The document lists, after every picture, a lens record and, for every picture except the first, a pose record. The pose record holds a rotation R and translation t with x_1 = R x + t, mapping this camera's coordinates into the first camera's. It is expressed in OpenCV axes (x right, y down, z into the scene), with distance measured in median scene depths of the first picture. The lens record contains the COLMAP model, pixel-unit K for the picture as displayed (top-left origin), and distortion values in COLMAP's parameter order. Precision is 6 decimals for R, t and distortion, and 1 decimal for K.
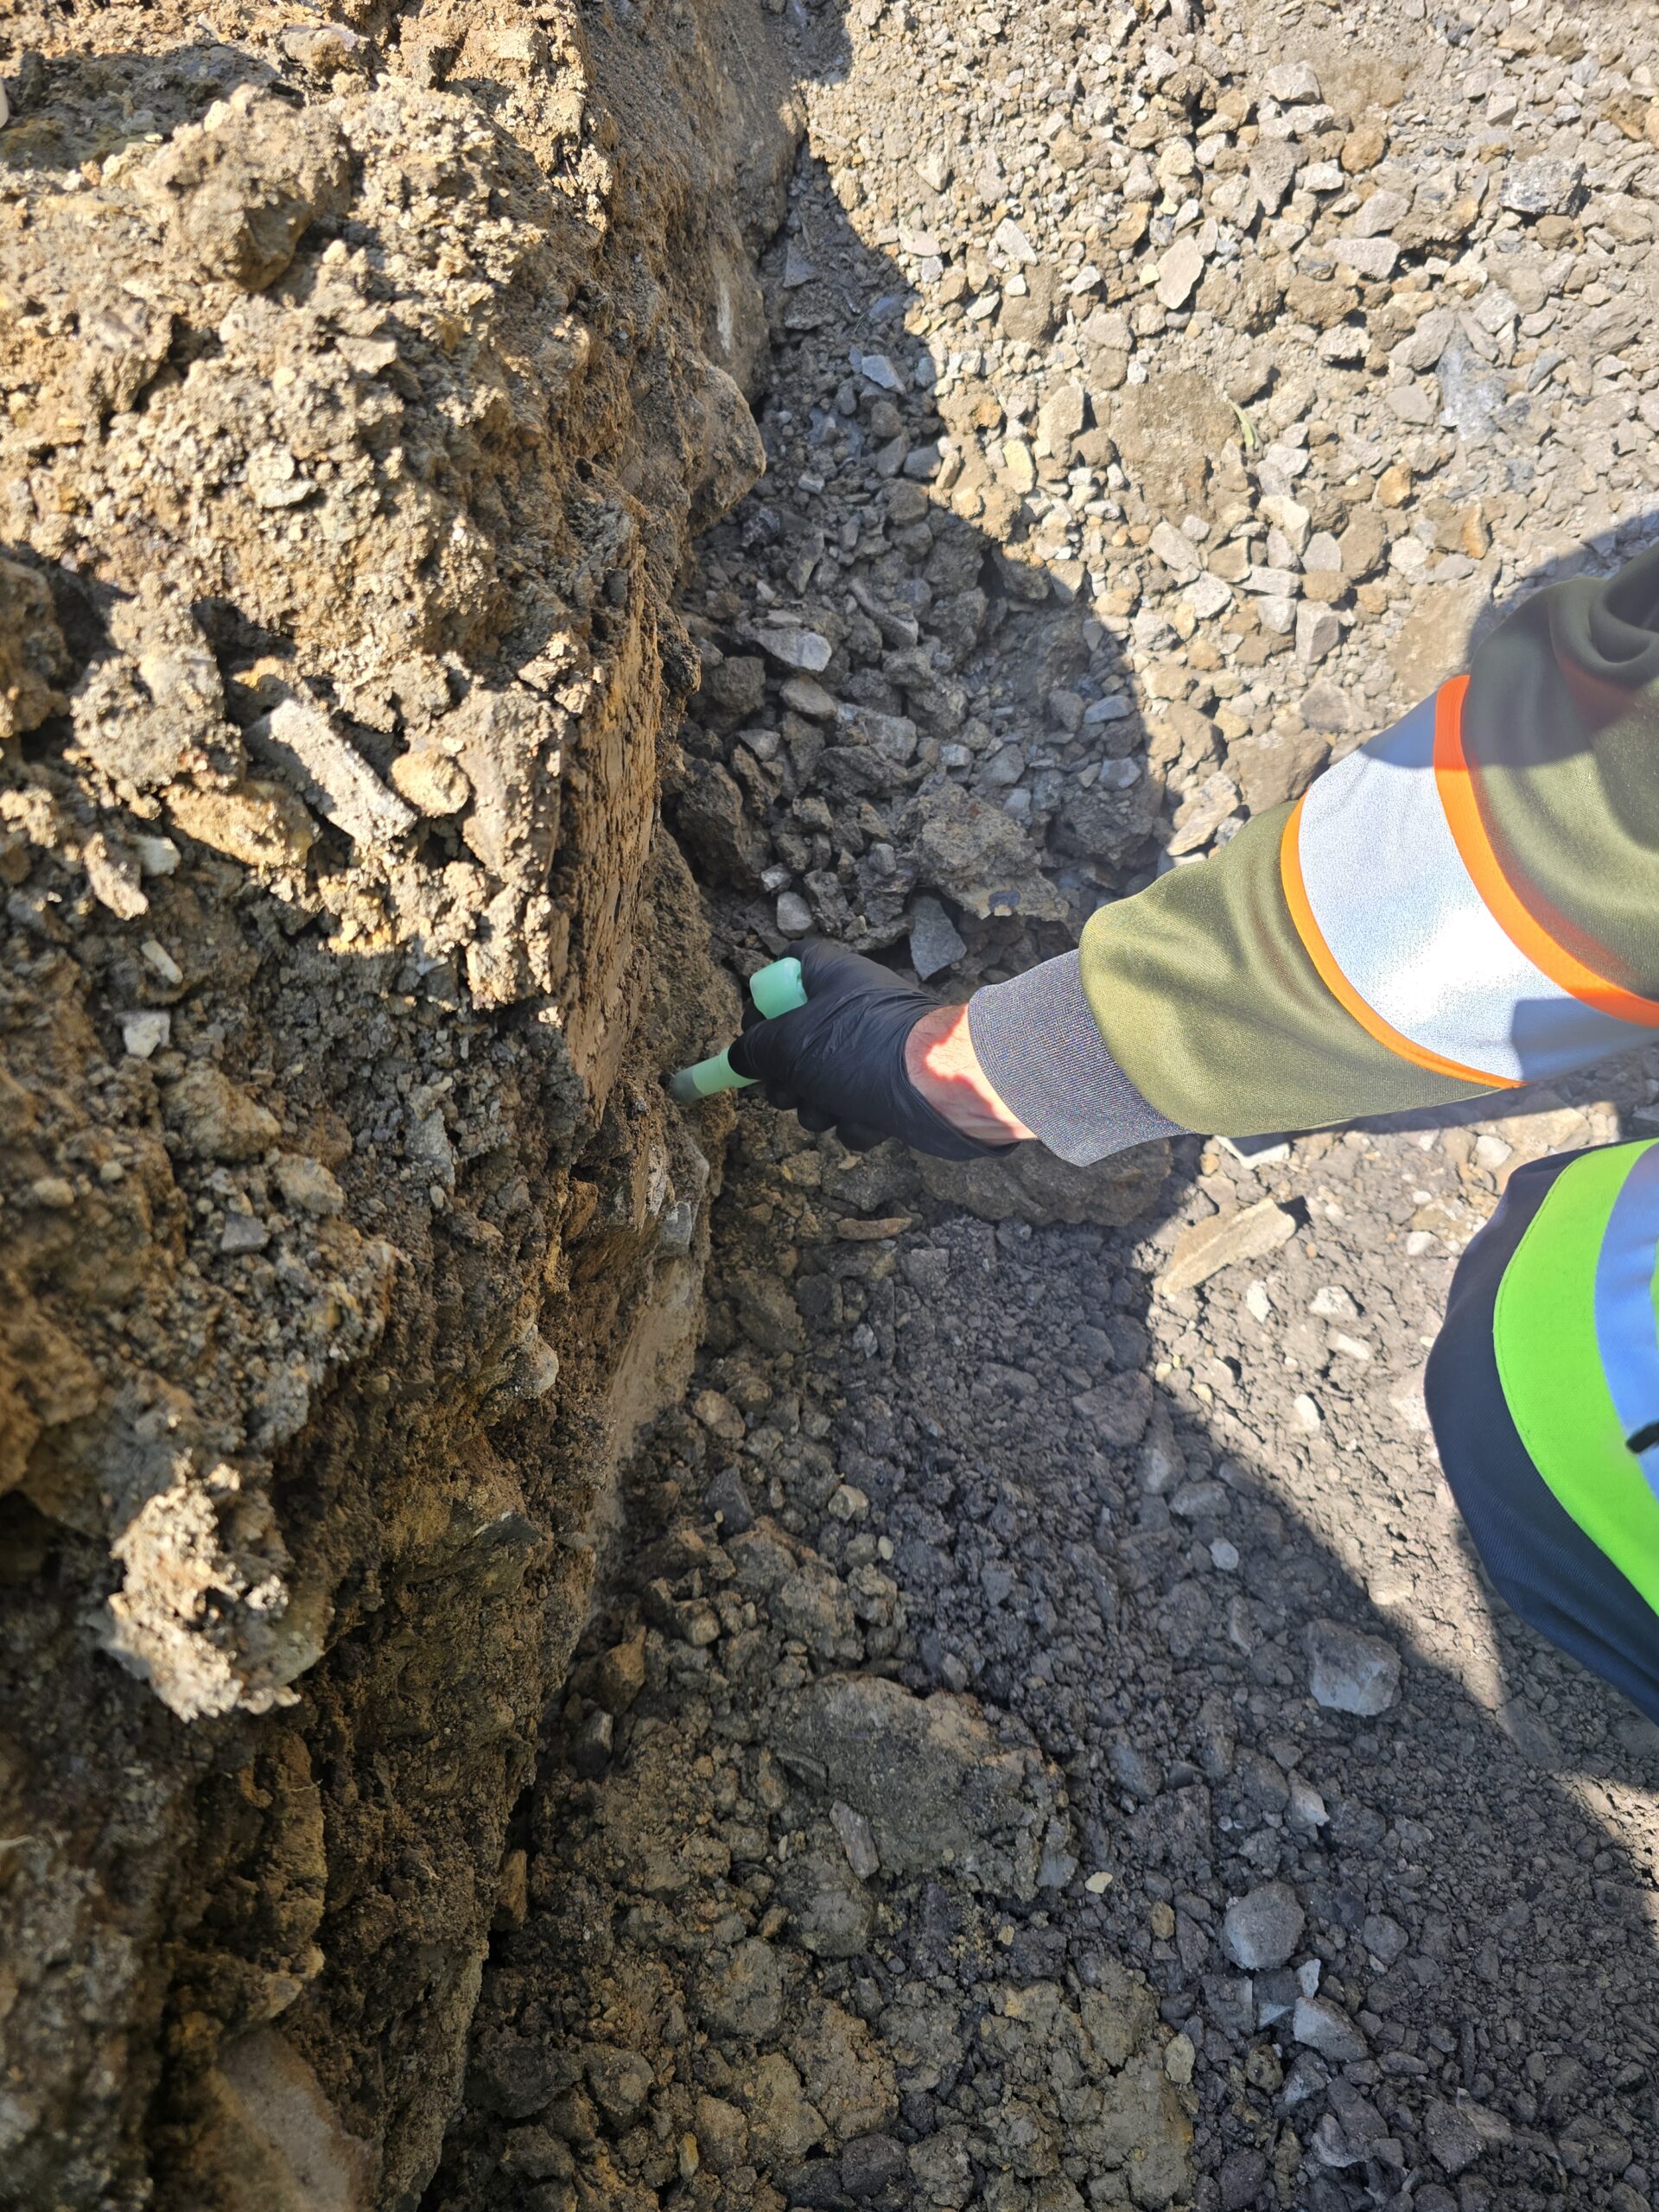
lens RADIAL K [[1539.5, 0, 818.1], [0, 1539.5, 1087.4], [0, 0, 1]] dist [0.035218, -0.037052]
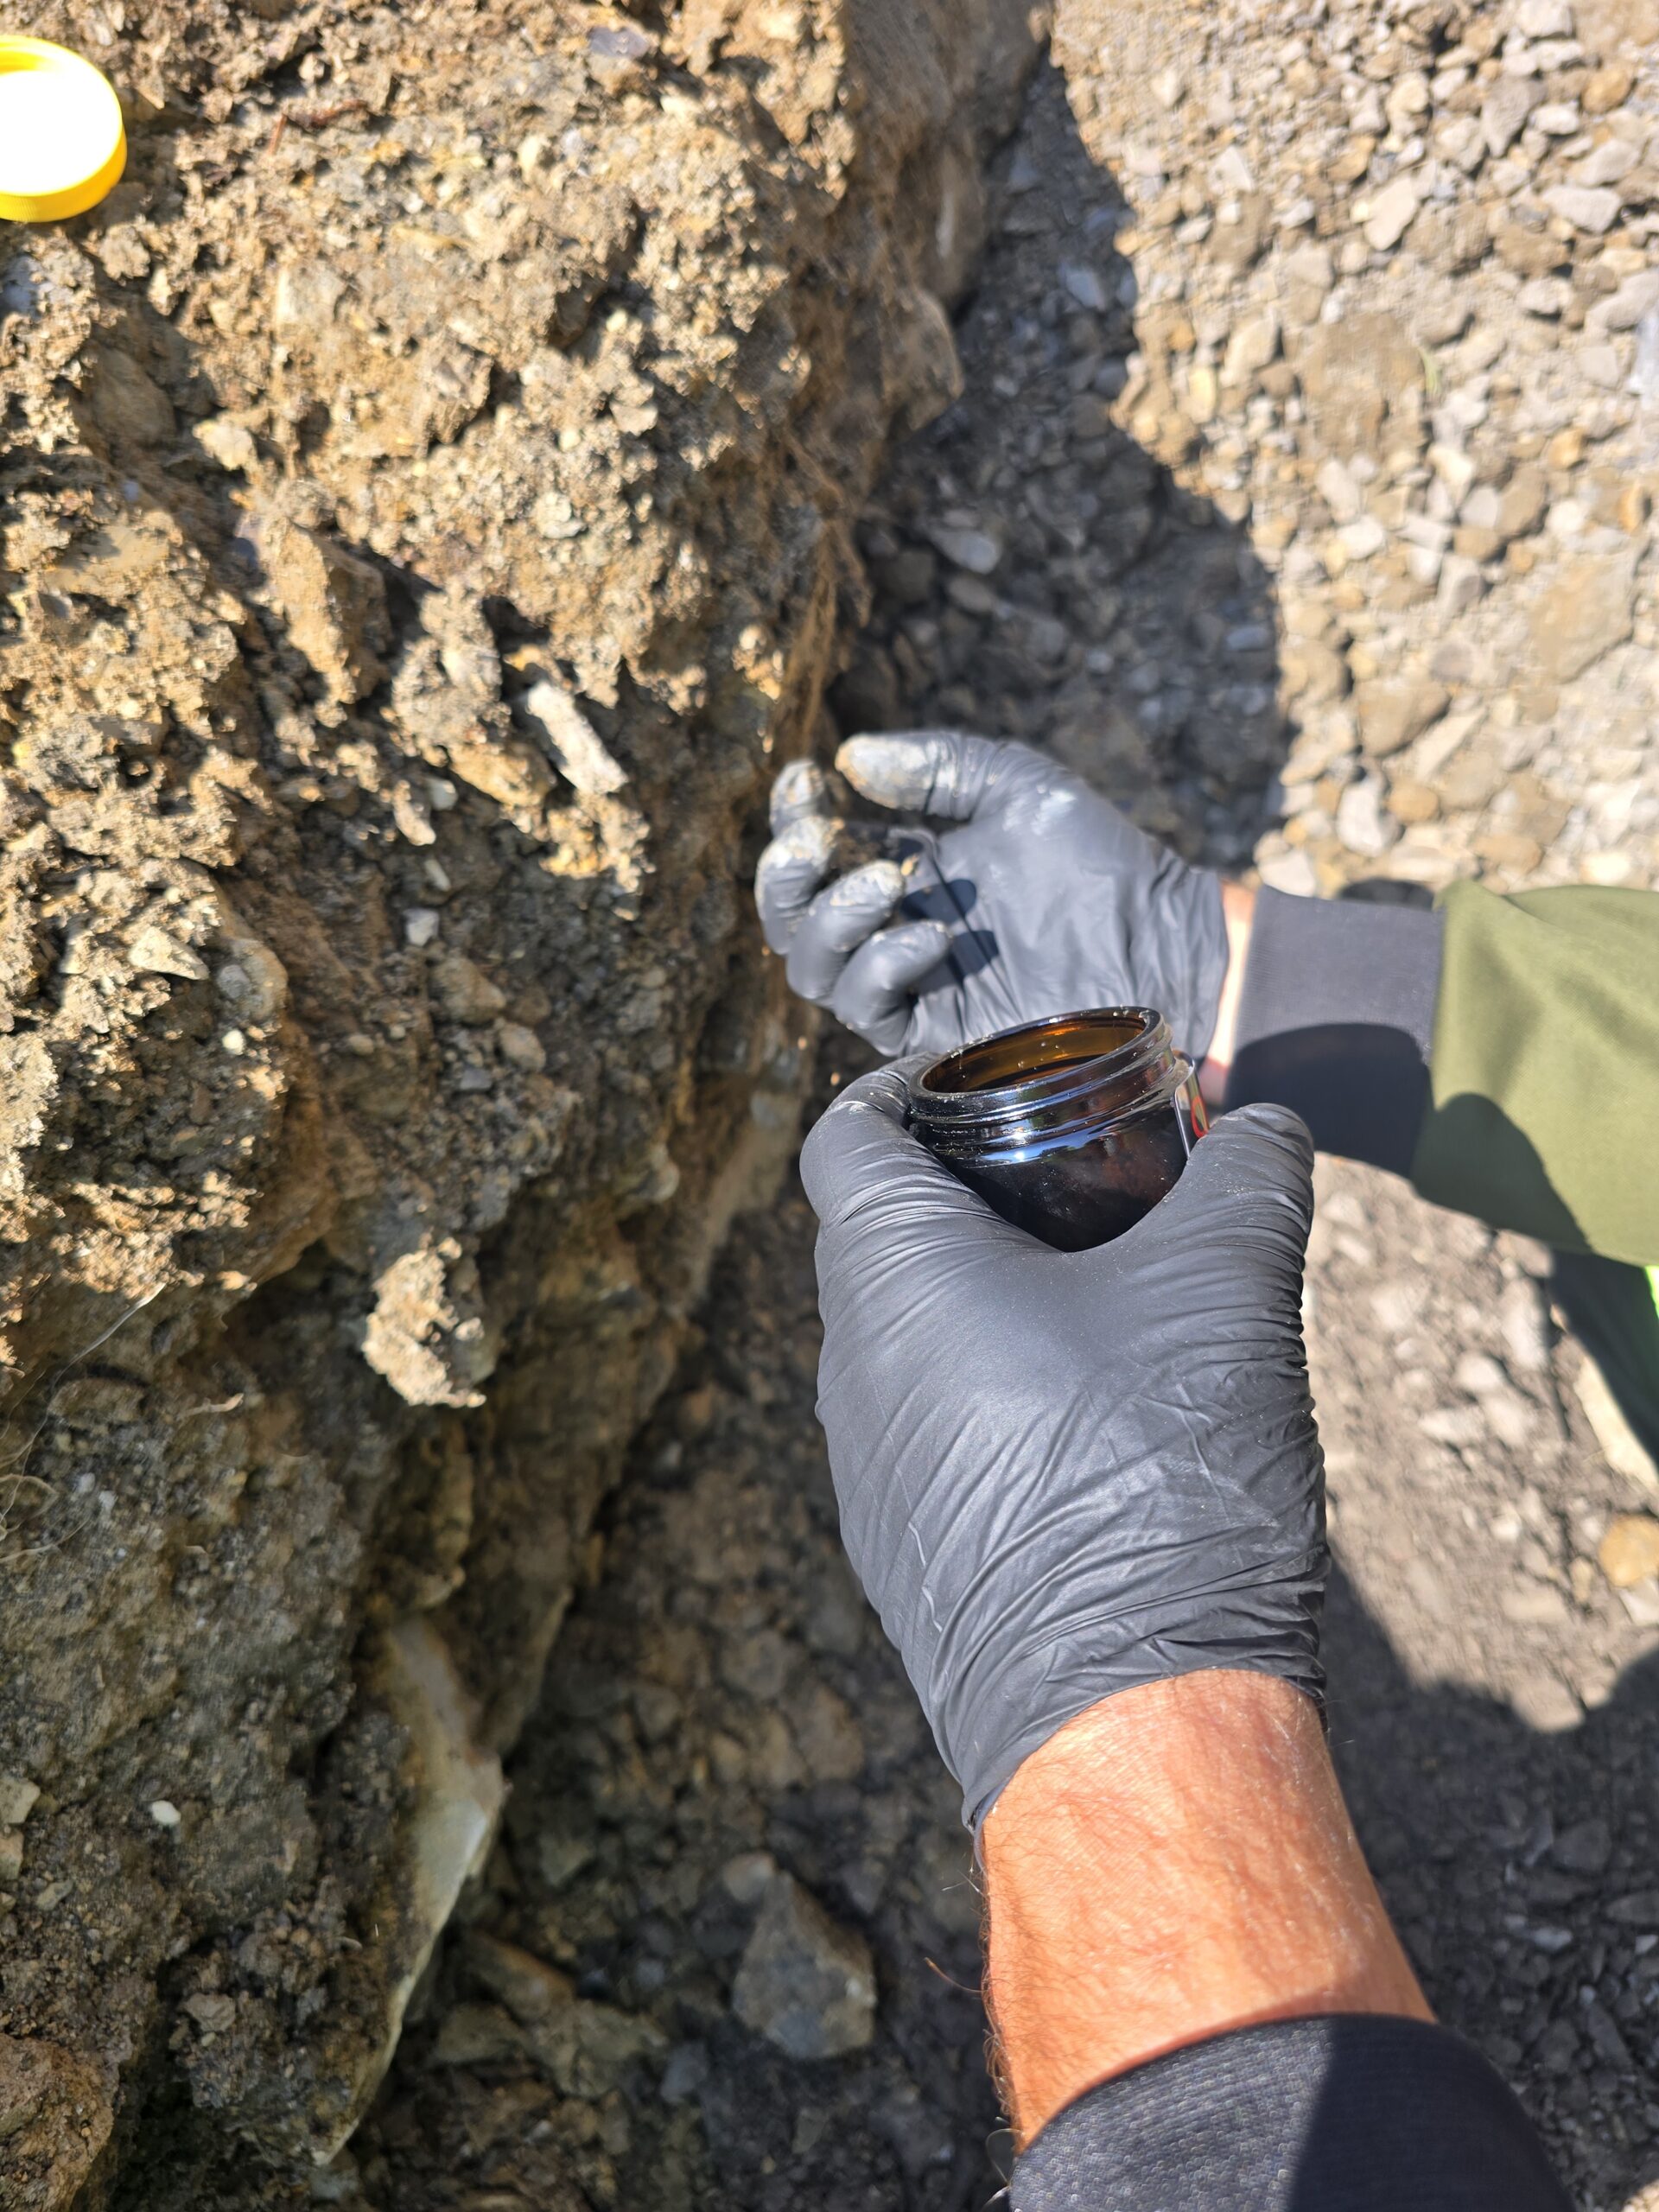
lens RADIAL K [[1539.5, 0, 788.9], [0, 1539.5, 1071.8], [0, 0, 1]] dist [0.035218, -0.037052]
pose [[0.985207, 0.147118, -0.087880, 0.017384], [-0.133911, 0.980925, 0.140901, -0.079982], [0.106933, -0.127049, 0.986116, -0.190446]]
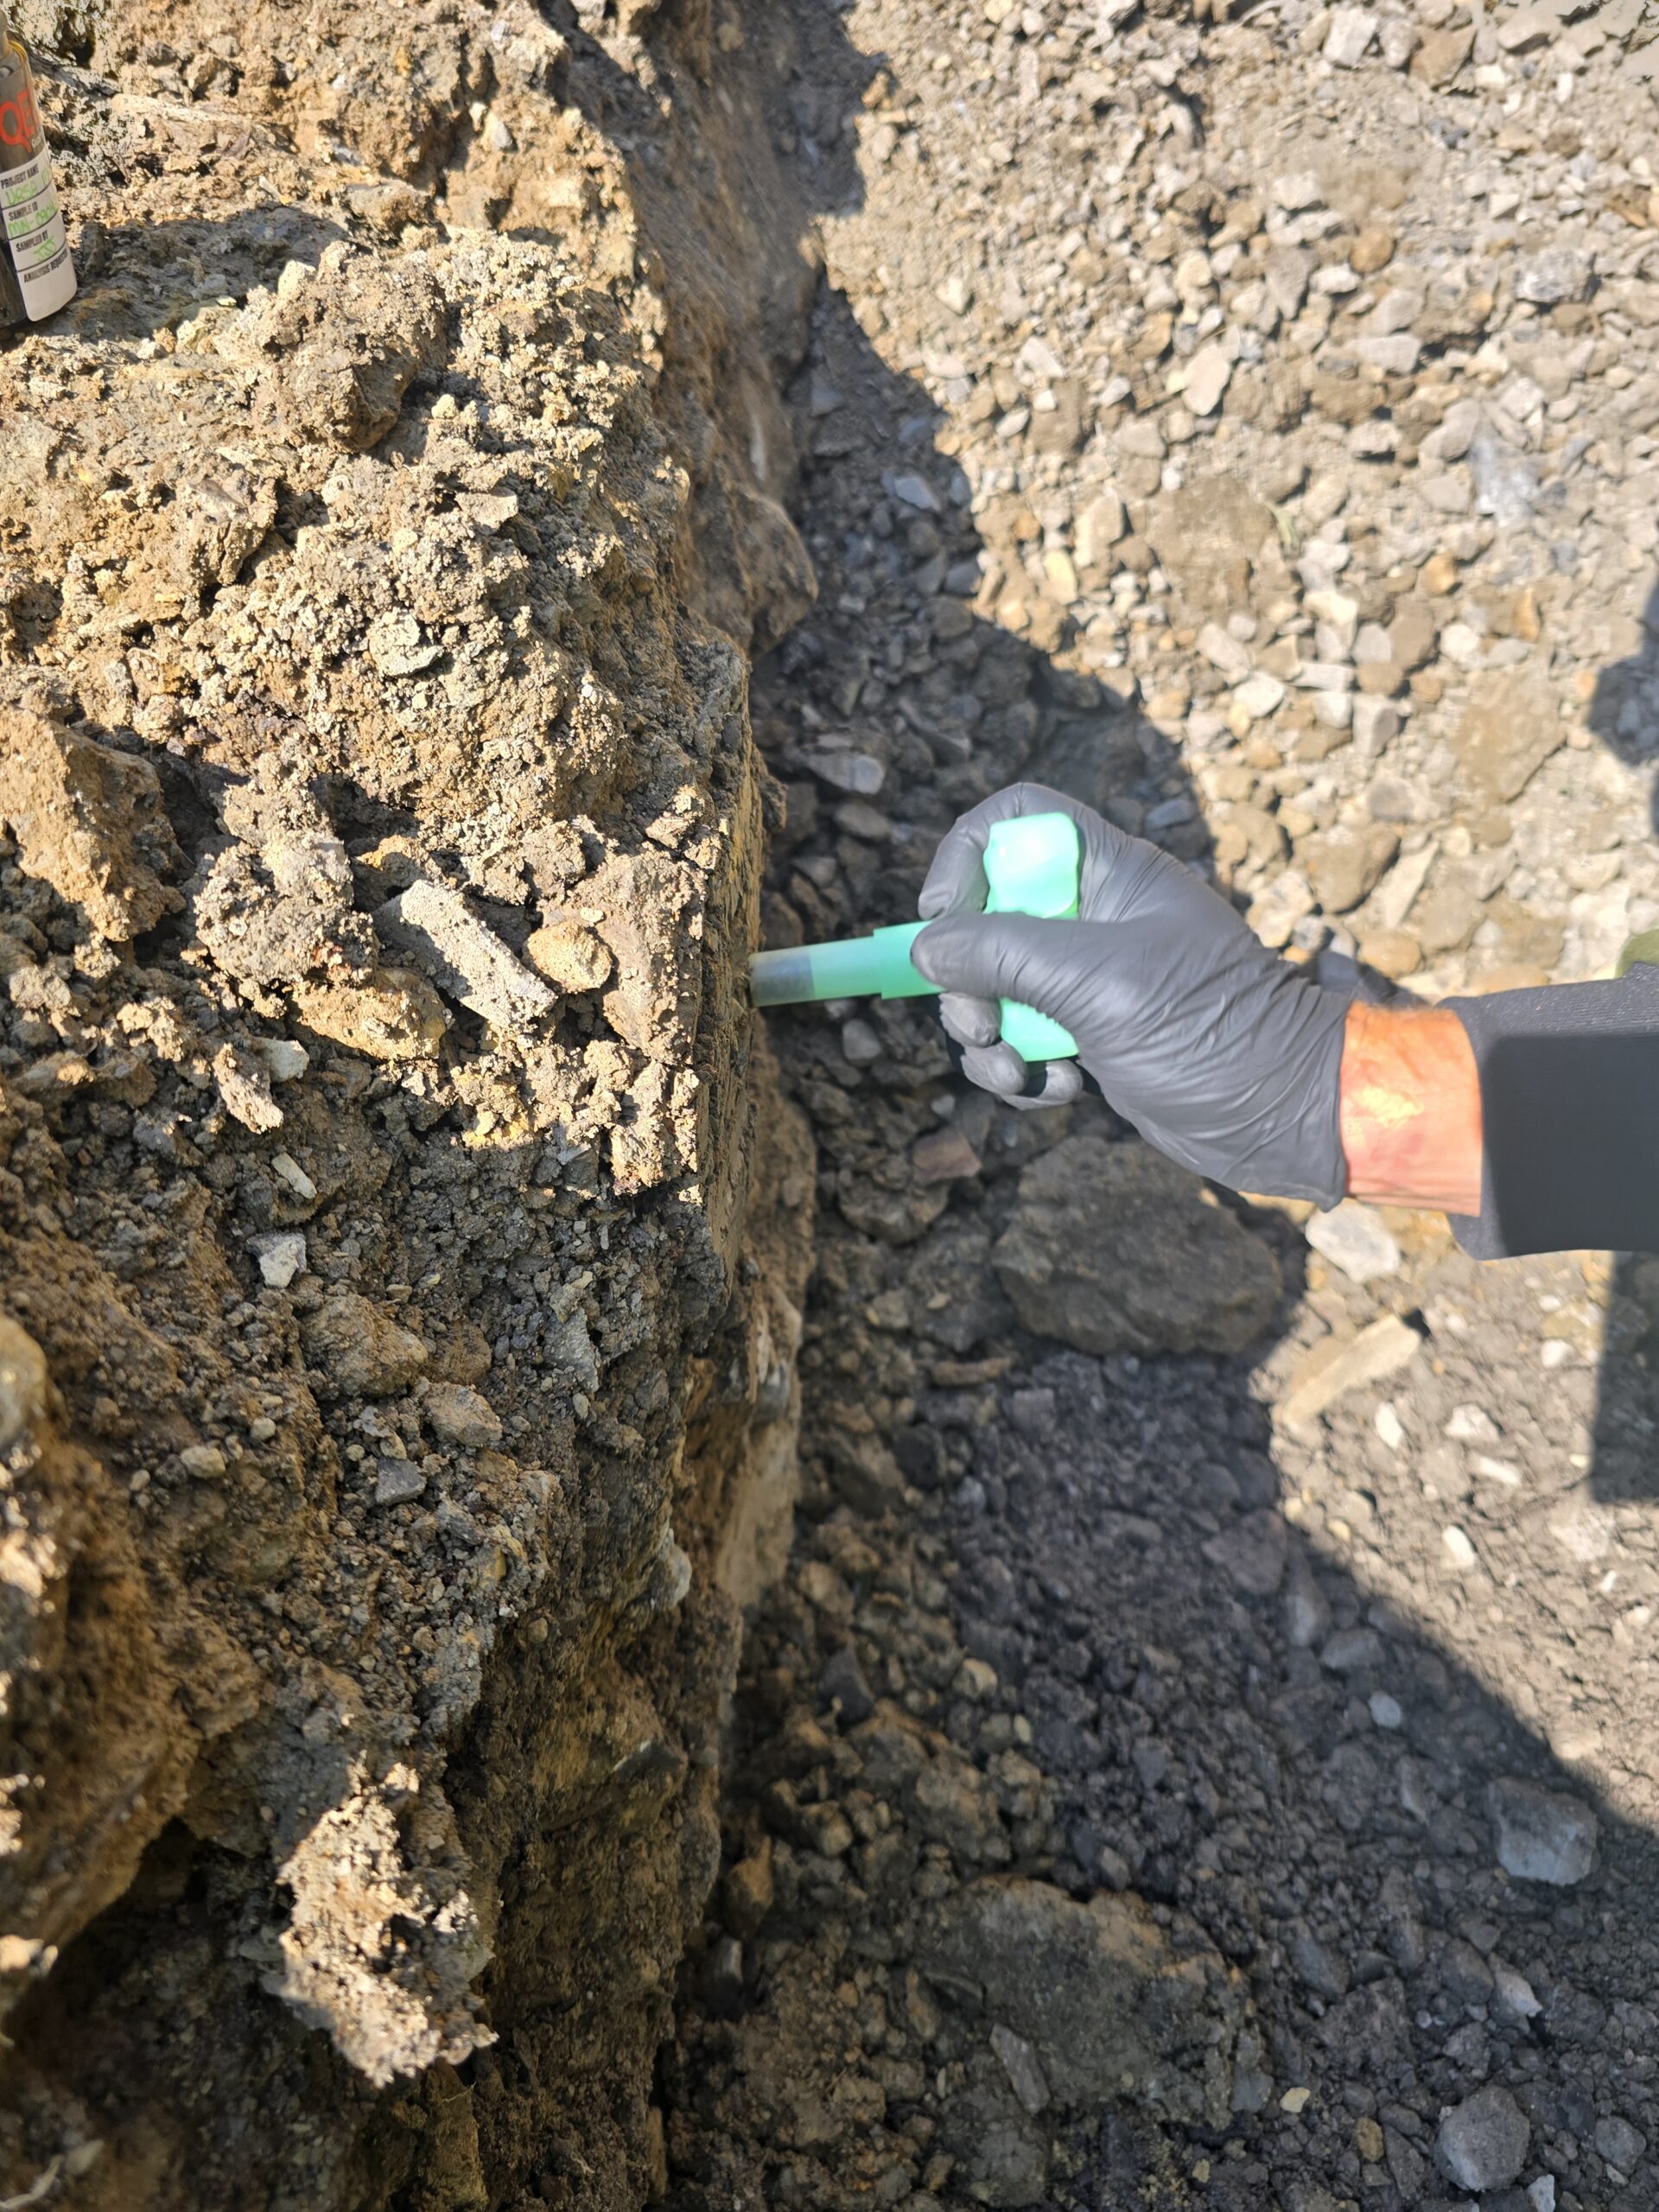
lens RADIAL K [[1539.5, 0, 812.0], [0, 1539.5, 1073.8], [0, 0, 1]] dist [0.035218, -0.037052]
pose [[0.998366, -0.057109, 0.001997, -0.067781], [0.057102, 0.995674, -0.073296, -0.031845], [0.002198, 0.073290, 0.997308, 0.055550]]
